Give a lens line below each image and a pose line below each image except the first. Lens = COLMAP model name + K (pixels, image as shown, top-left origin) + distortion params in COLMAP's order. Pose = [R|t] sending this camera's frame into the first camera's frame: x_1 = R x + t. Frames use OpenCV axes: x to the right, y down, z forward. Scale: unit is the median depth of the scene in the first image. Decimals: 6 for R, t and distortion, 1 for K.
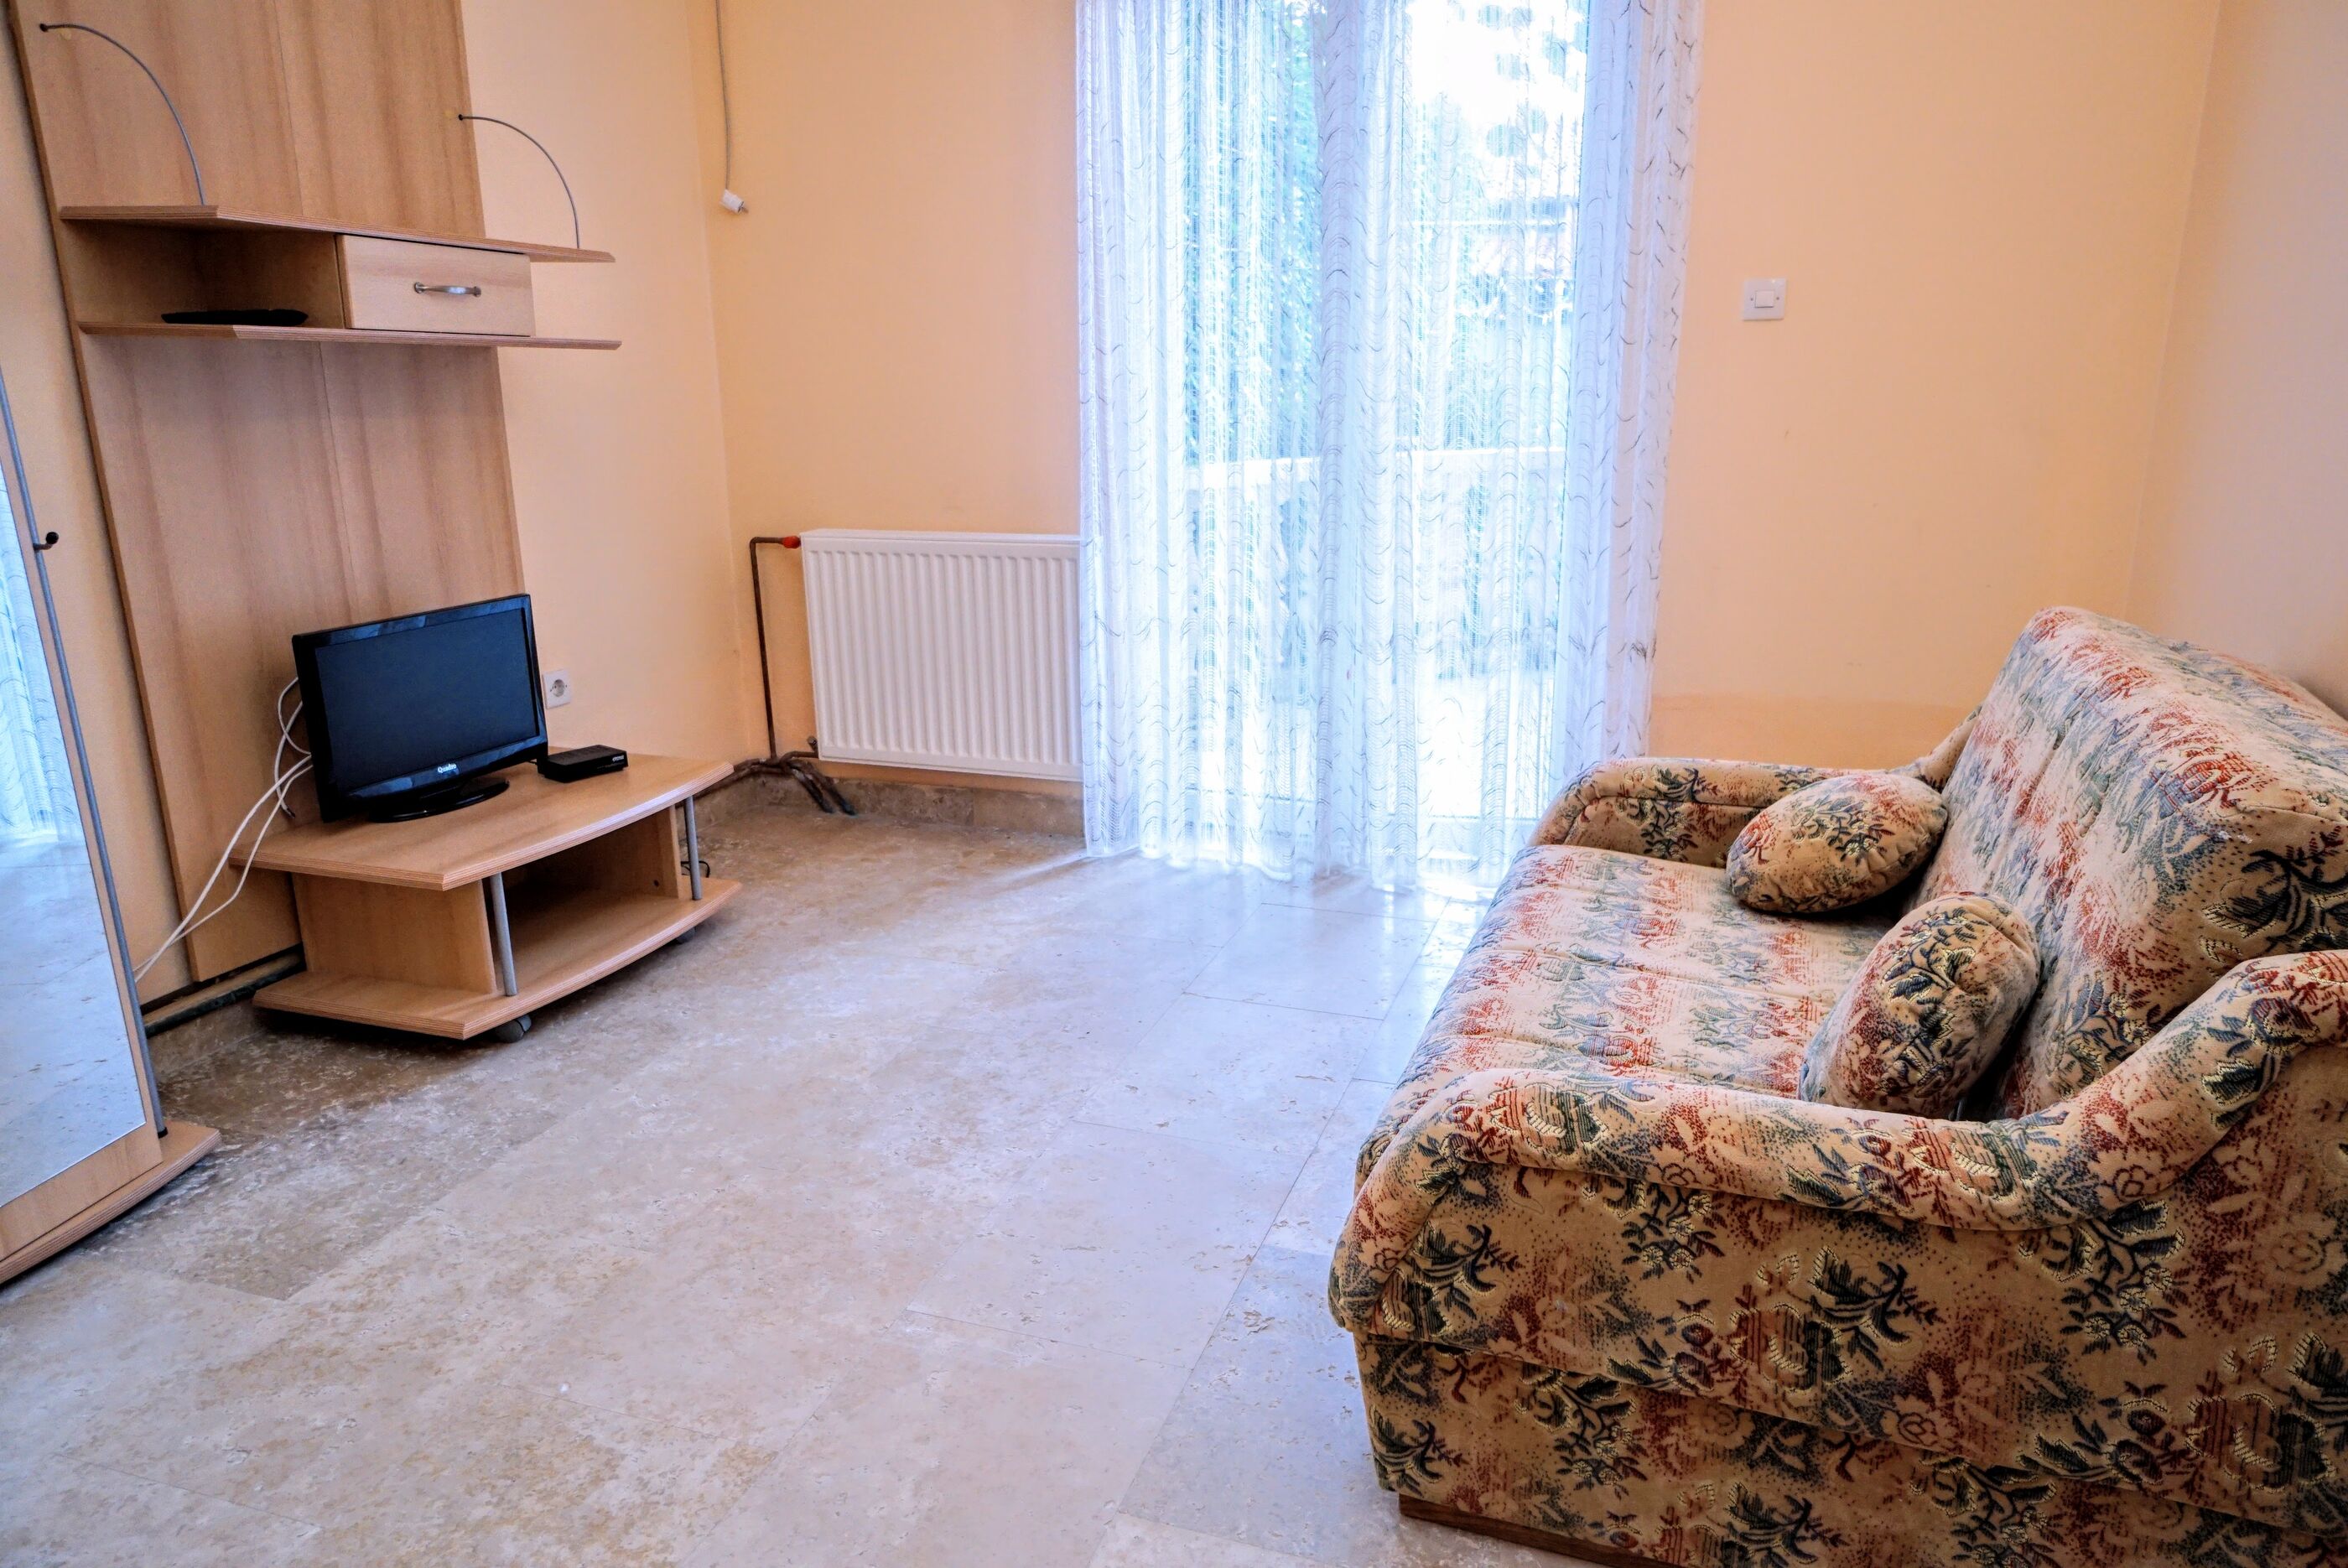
lens RADIAL K [[1530.5, 0, 1175.7], [0, 1530.5, 764.4], [0, 0, 1]] dist [0.011195, 0.005042]
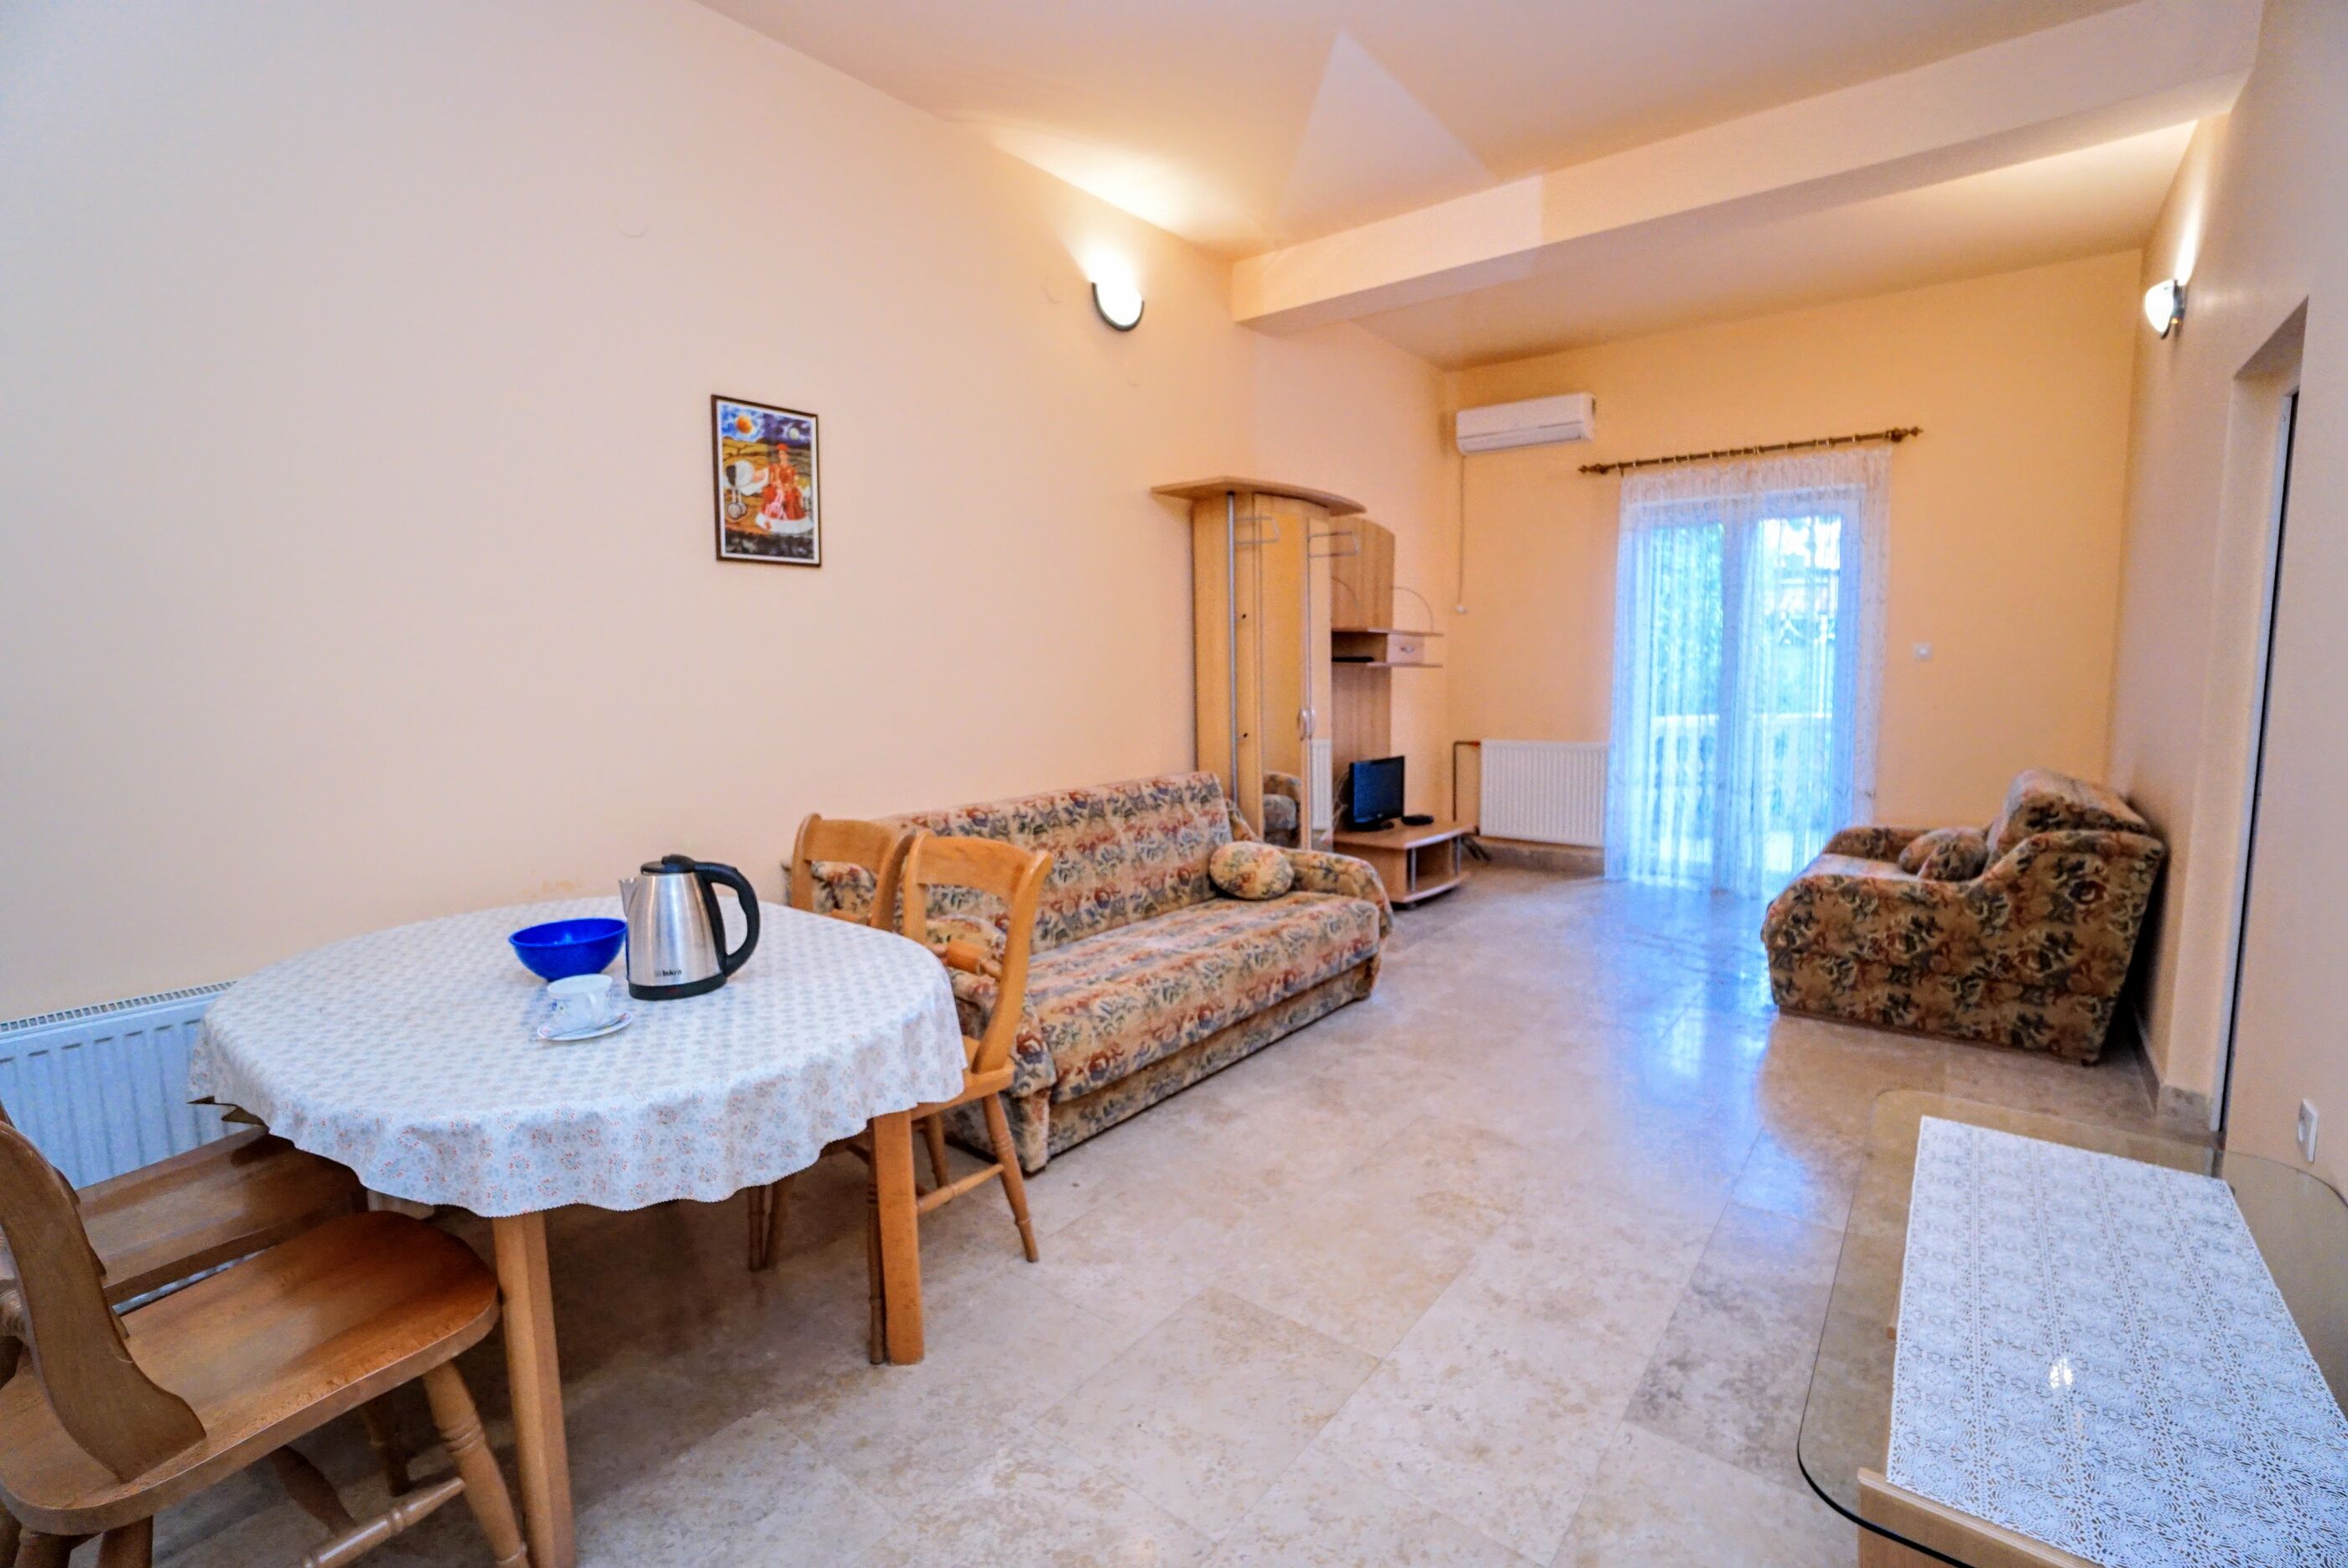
lens RADIAL K [[1043.4, 0, 1193.7], [0, 1043.4, 776.9], [0, 0, 1]] dist [-0.049144, 0.014249]
pose [[0.952268, 0.035887, -0.303148, -0.251052], [-0.079723, 0.987838, -0.133489, 0.230972], [0.294670, 0.151285, 0.943548, -0.960845]]
